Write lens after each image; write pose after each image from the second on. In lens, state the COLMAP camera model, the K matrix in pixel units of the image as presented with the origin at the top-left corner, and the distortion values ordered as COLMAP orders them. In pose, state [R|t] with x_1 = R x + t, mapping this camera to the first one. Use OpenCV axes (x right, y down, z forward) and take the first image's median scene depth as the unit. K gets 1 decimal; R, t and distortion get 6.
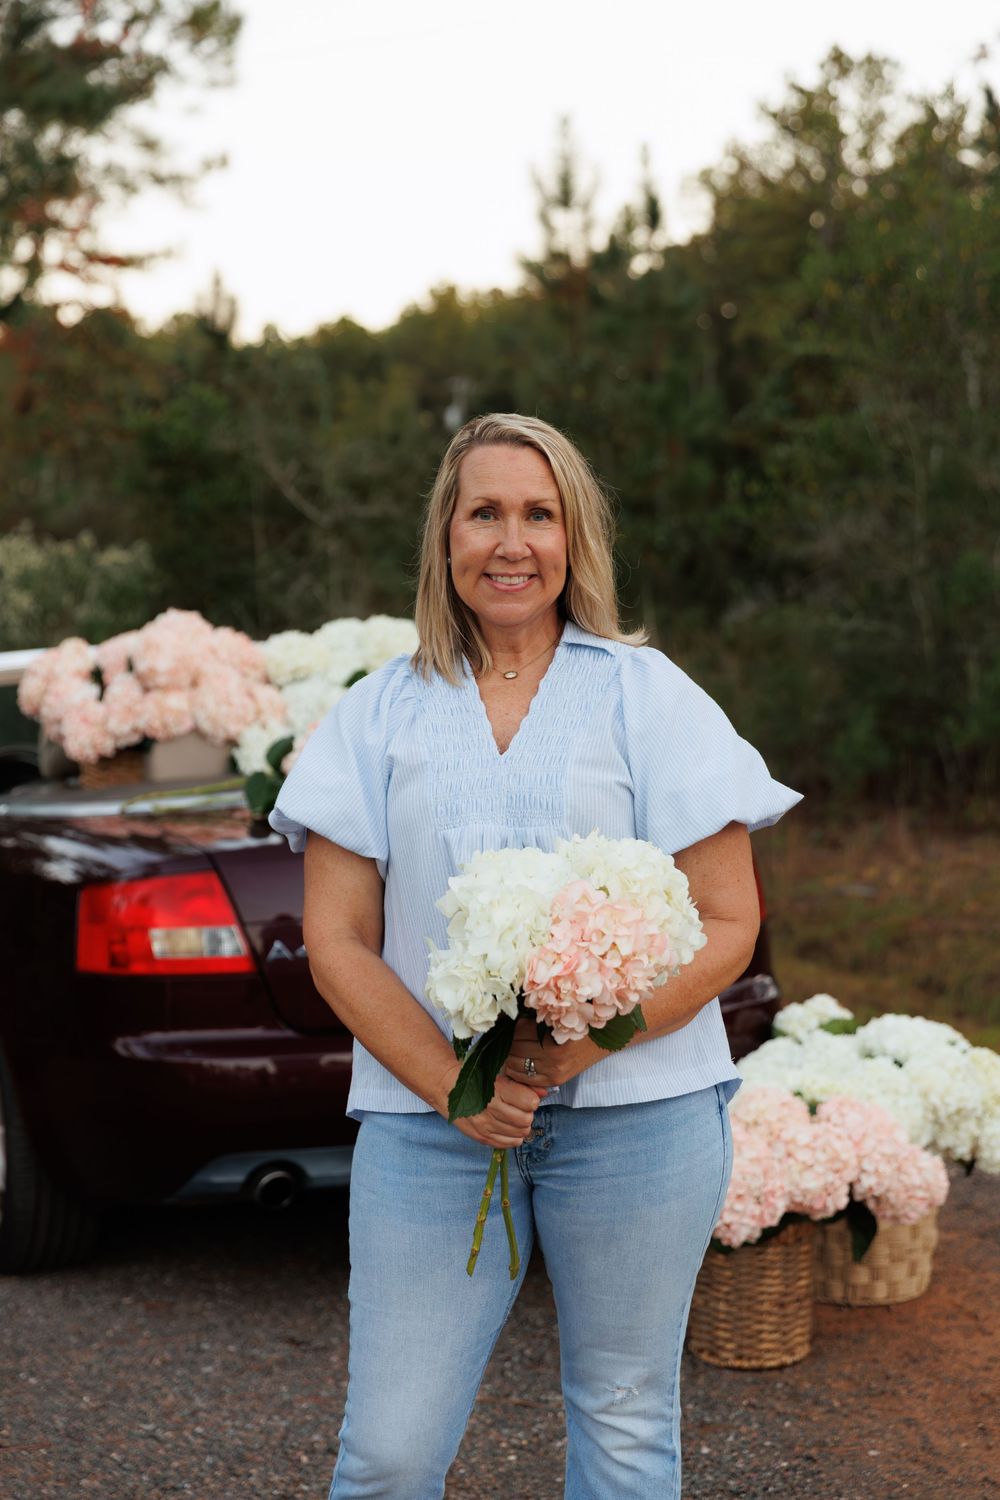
lens RADIAL K [[2588.3, 0, 505.5], [0, 2588.3, 749.0], [0, 0, 1]] dist [0.000440, -0.038816]
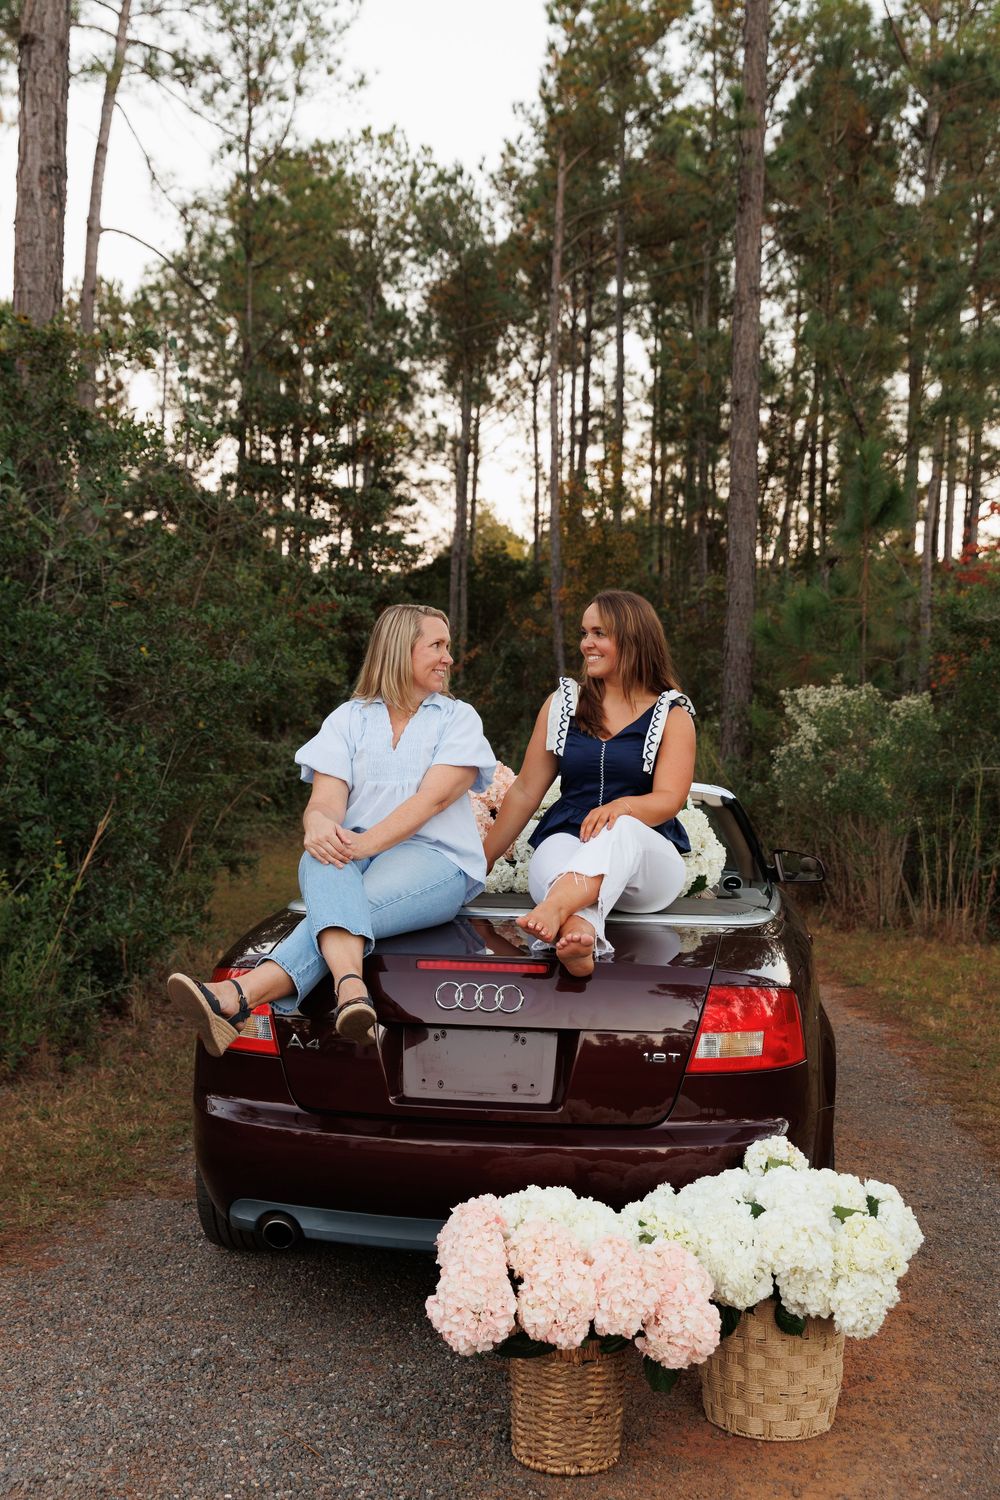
lens RADIAL K [[1806.8, 0, 479.5], [0, 1806.8, 751.1], [0, 0, 1]] dist [-0.032181, -0.011221]
pose [[0.849456, 0.053175, -0.524974, 0.419154], [-0.073175, 0.997167, -0.017401, -0.049084], [0.522561, 0.053196, 0.850940, 0.302517]]
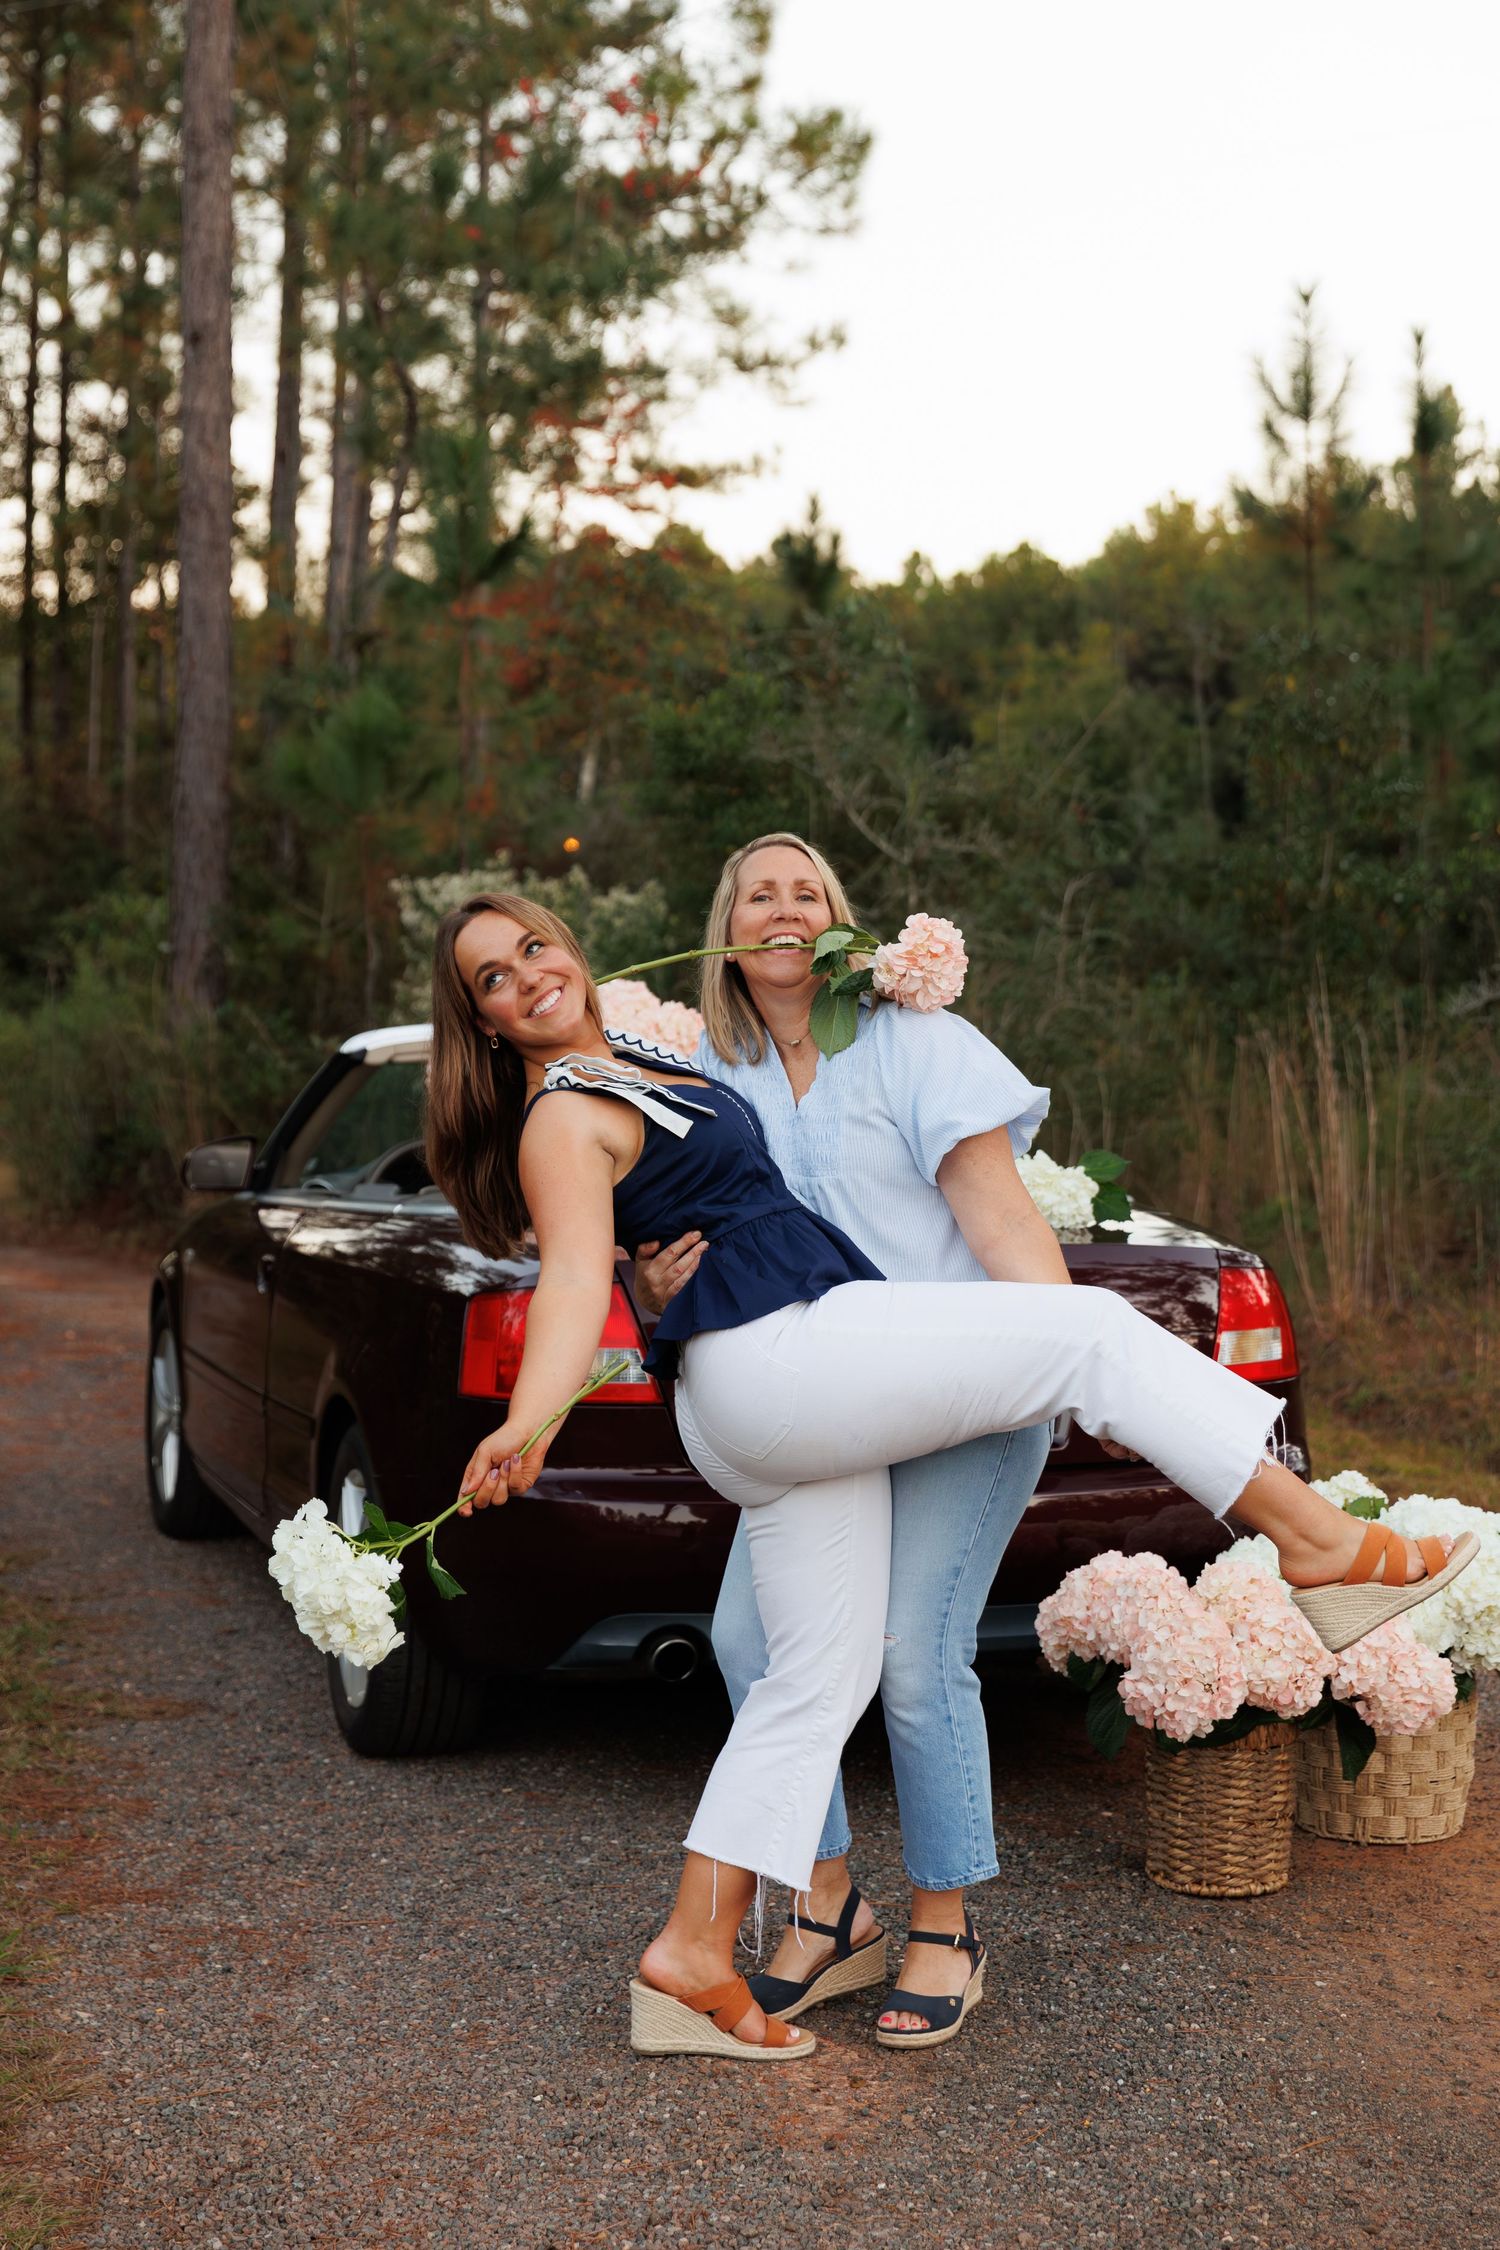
lens RADIAL K [[3837.5, 0, 697.3], [0, 3837.5, 1023.5], [0, 0, 1]] dist [0.025659, -0.148620]
pose [[0.988812, 0.032621, -0.145555, 0.094445], [-0.038557, 0.998528, -0.038151, 0.008358], [0.144097, 0.043336, 0.988614, -0.256840]]
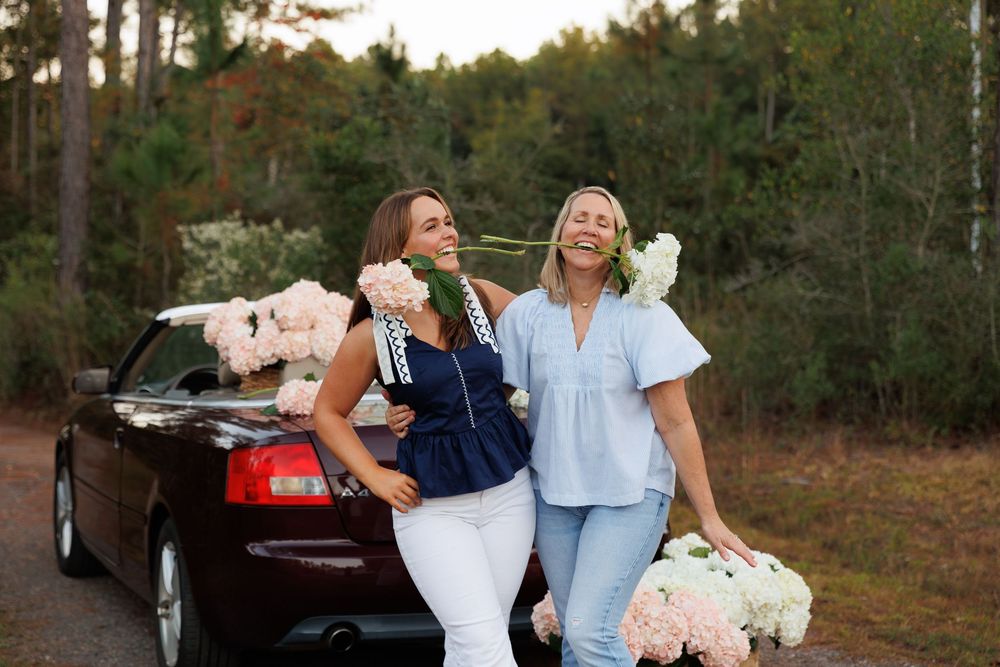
lens RADIAL K [[1975.7, 0, 473.9], [0, 1975.7, 329.7], [0, 0, 1]] dist [0.009197, 0.081697]
pose [[0.997024, 0.023811, -0.073328, 0.078545], [-0.025591, 0.999398, -0.023429, 0.002595], [0.072726, 0.025235, 0.997033, -0.231245]]
